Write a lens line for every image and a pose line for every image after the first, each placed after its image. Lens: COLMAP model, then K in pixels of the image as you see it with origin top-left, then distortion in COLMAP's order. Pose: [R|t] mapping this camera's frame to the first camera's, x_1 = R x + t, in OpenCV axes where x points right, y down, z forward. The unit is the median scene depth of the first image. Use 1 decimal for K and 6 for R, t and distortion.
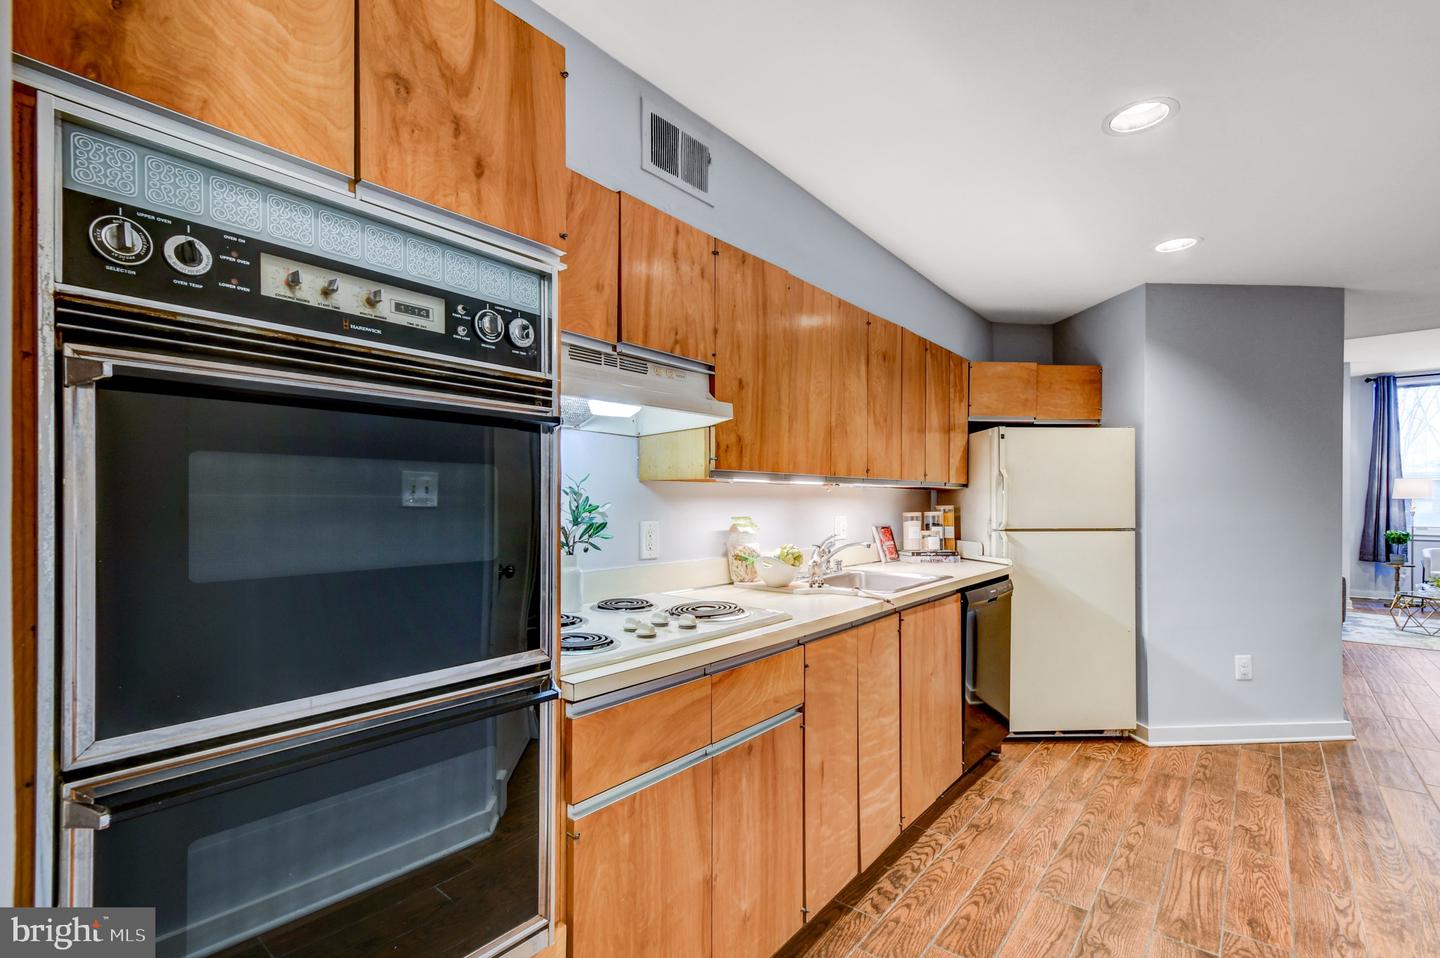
lens RADIAL K [[637.1, 0, 724.9], [0, 637.1, 514.9], [0, 0, 1]] dist [0.032388, -0.000069]
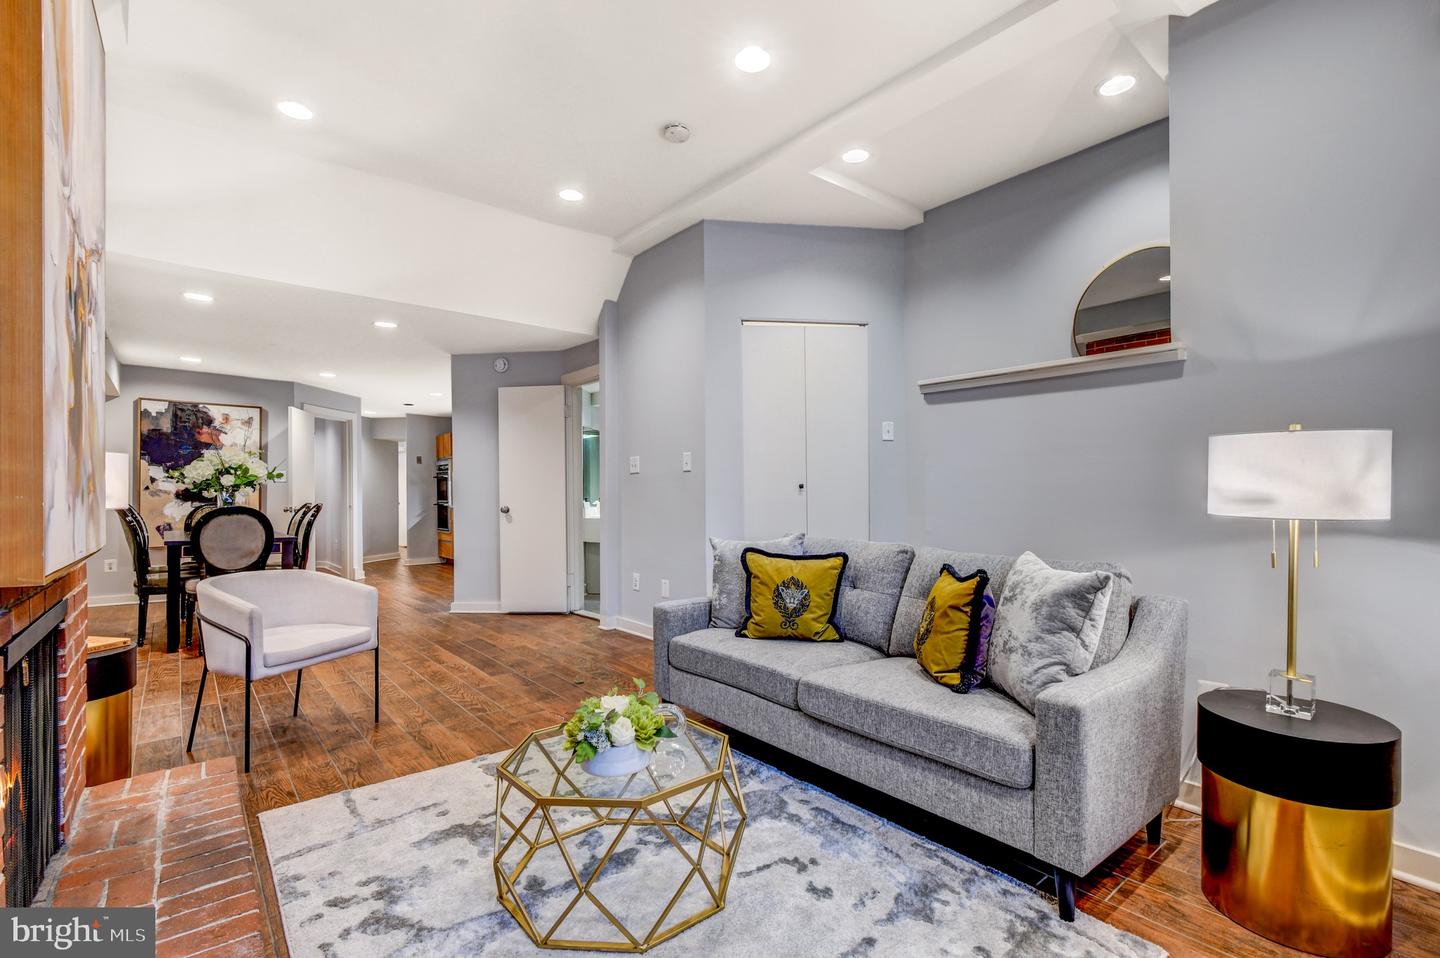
lens RADIAL K [[649.7, 0, 714.4], [0, 649.7, 513.9], [0, 0, 1]] dist [0.003517, -0.000268]
pose [[-0.191952, 0.020605, -0.981188, 2.465628], [-0.024776, 0.999359, 0.025833, 0.020029], [0.981092, 0.029269, -0.191318, 1.981327]]
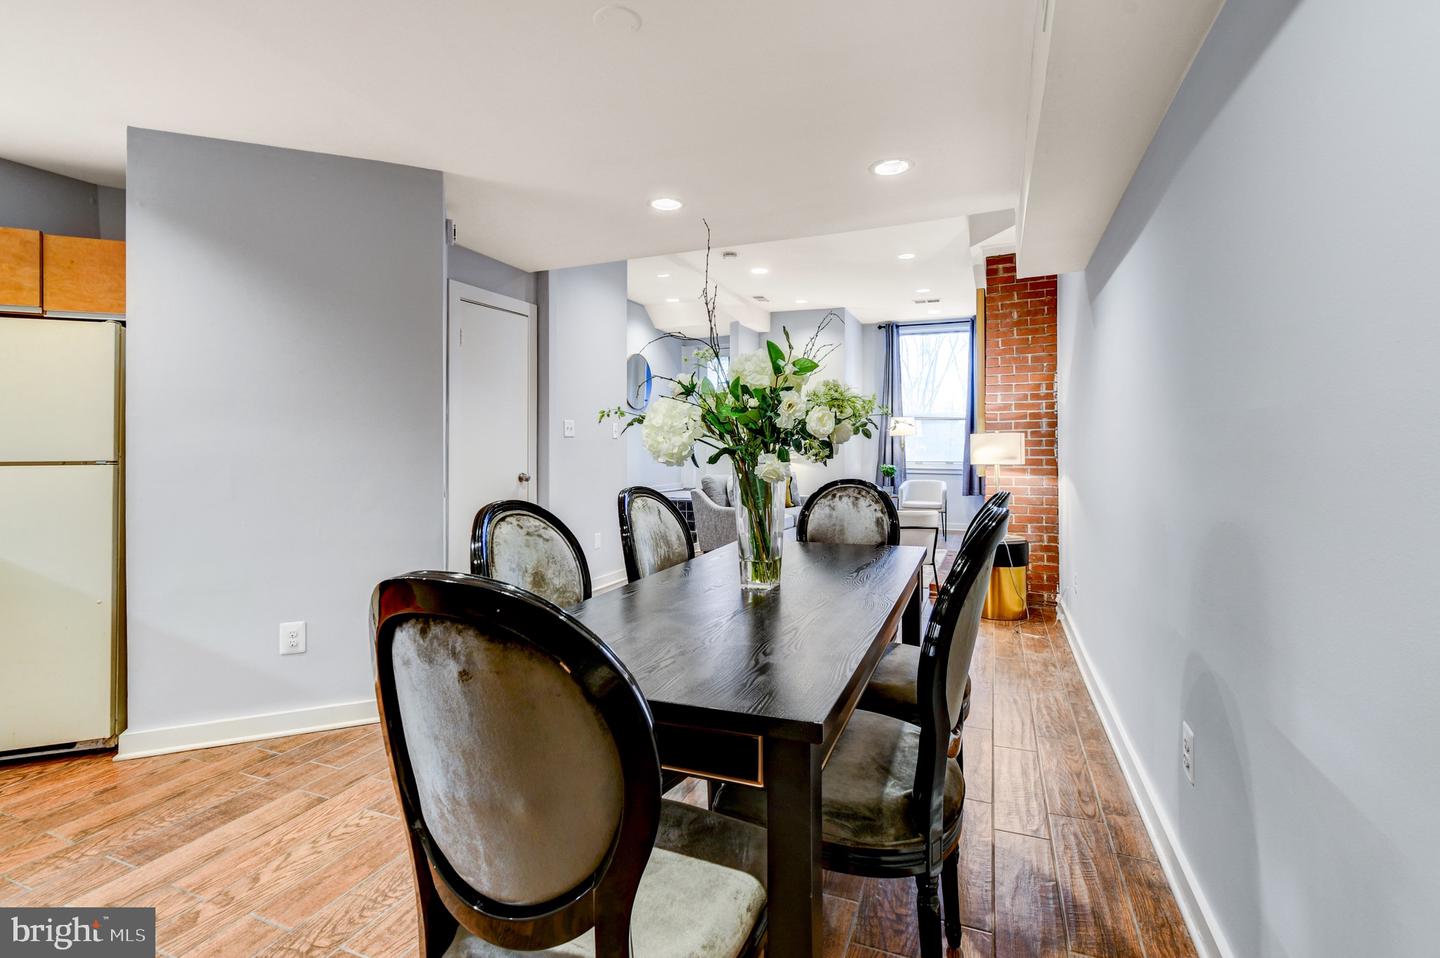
lens RADIAL K [[643.3, 0, 710.8], [0, 643.3, 445.1], [0, 0, 1]] dist [-0.017995, 0.000026]
pose [[0.962402, -0.010304, 0.271434, 1.045197], [0.017074, 0.999599, -0.022594, 0.029754], [-0.271092, 0.026379, 0.962192, 0.124783]]
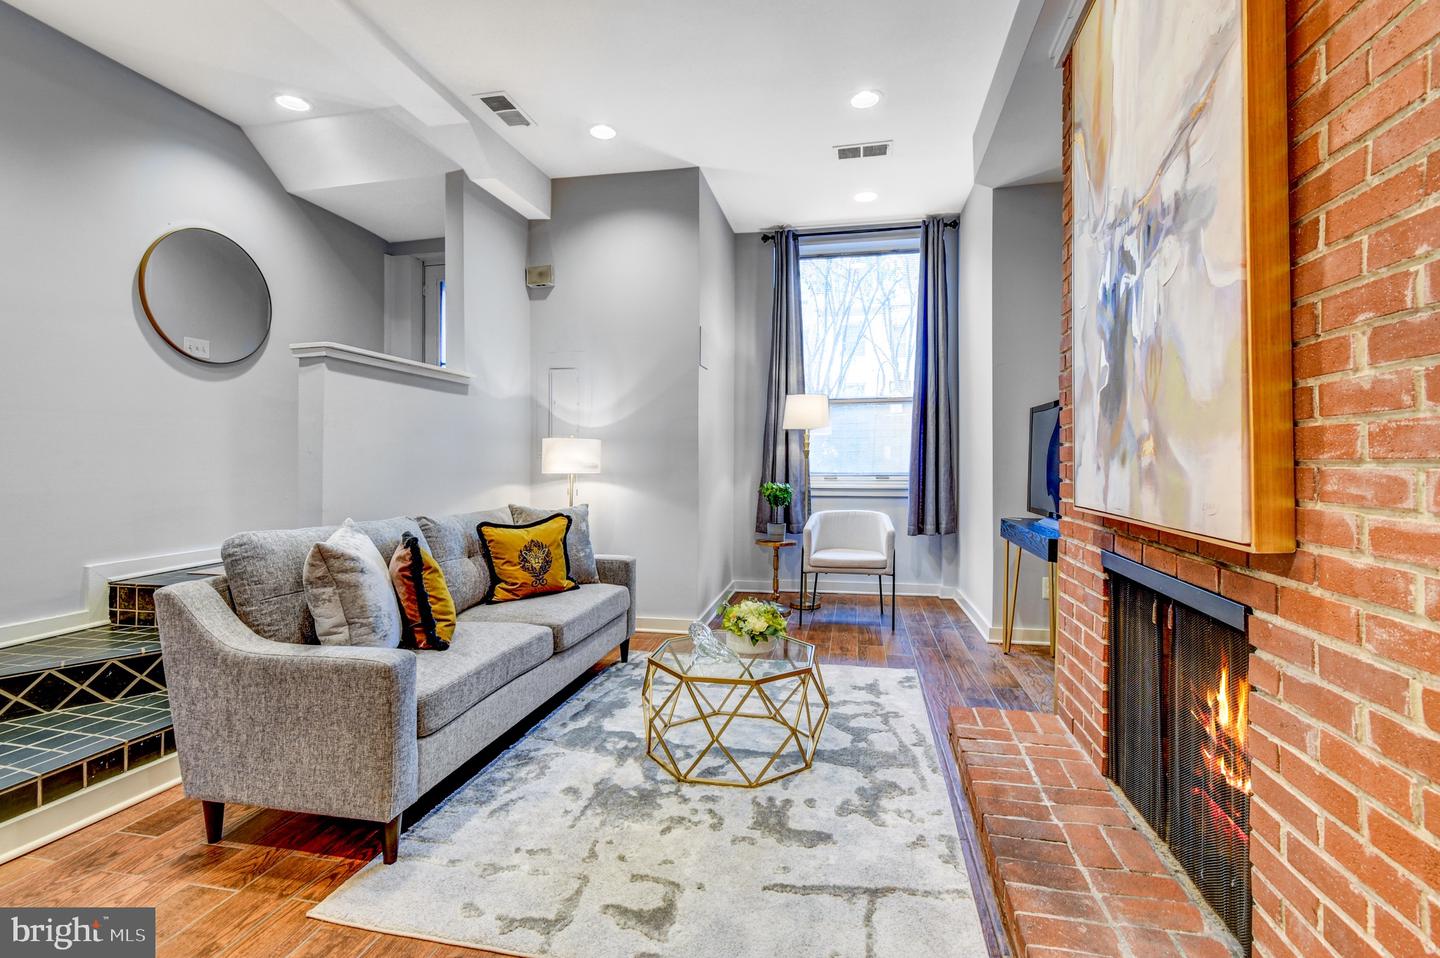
lens RADIAL K [[646.4, 0, 722.3], [0, 646.4, 475.7], [0, 0, 1]] dist [0.002662, -0.006322]
pose [[0.885639, -0.030234, 0.463390, 1.646578], [0.030652, 0.999508, 0.006630, 0.030431], [-0.463362, 0.008332, 0.886130, 1.202771]]
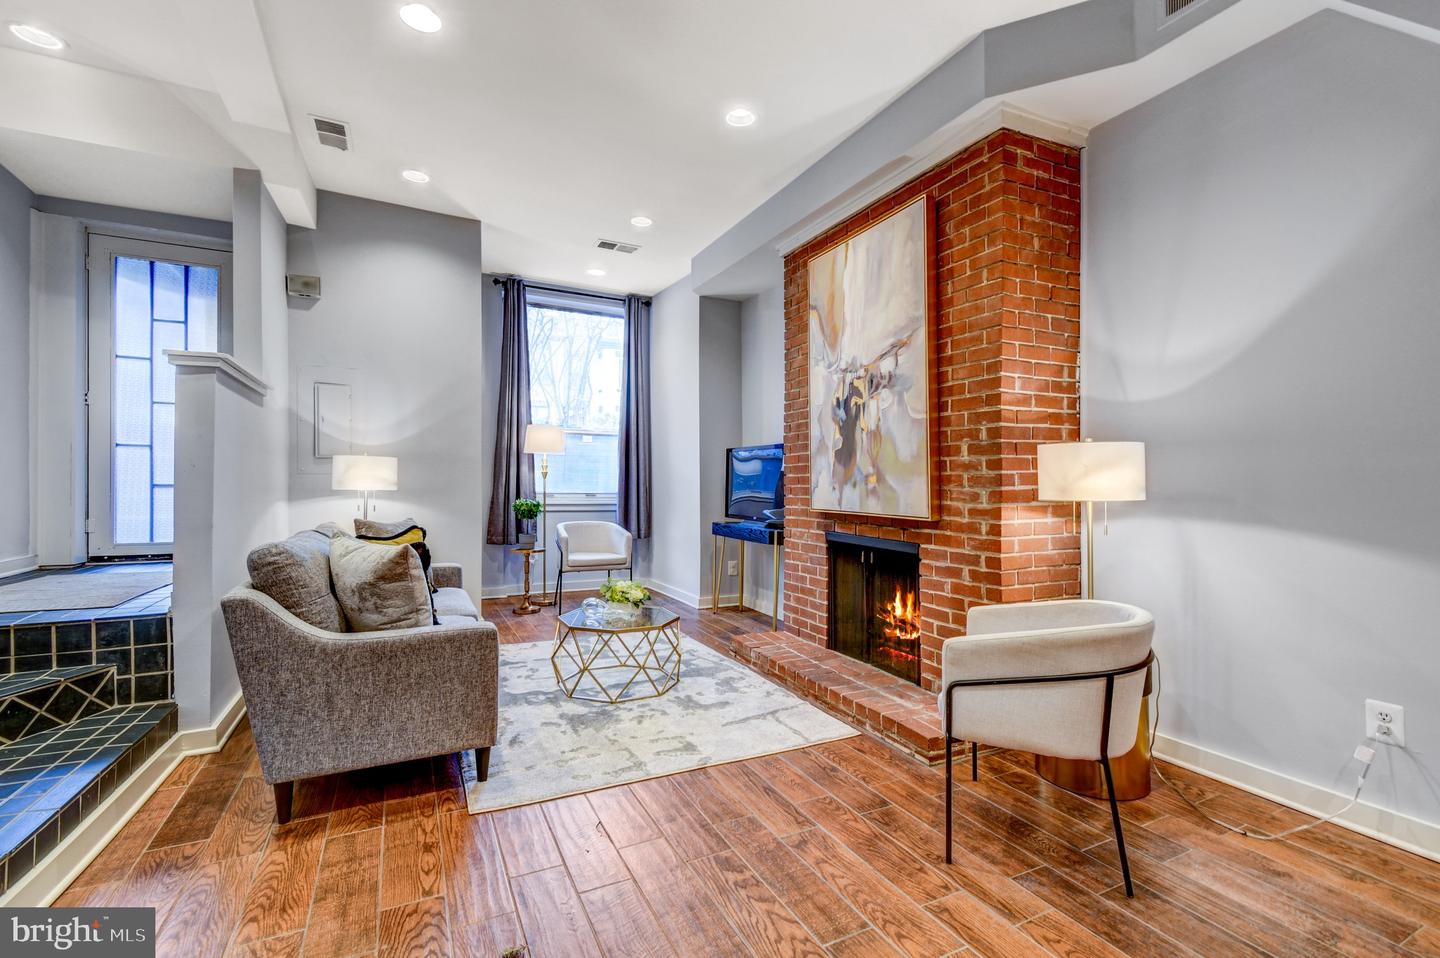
lens RADIAL K [[642.9, 0, 727.4], [0, 642.9, 486.7], [0, 0, 1]] dist [0.000270, -0.000378]
pose [[0.401414, -0.016880, 0.915741, 1.149074], [0.018675, 0.999773, 0.010242, 0.020096], [-0.915706, 0.012990, 0.401638, 1.265672]]
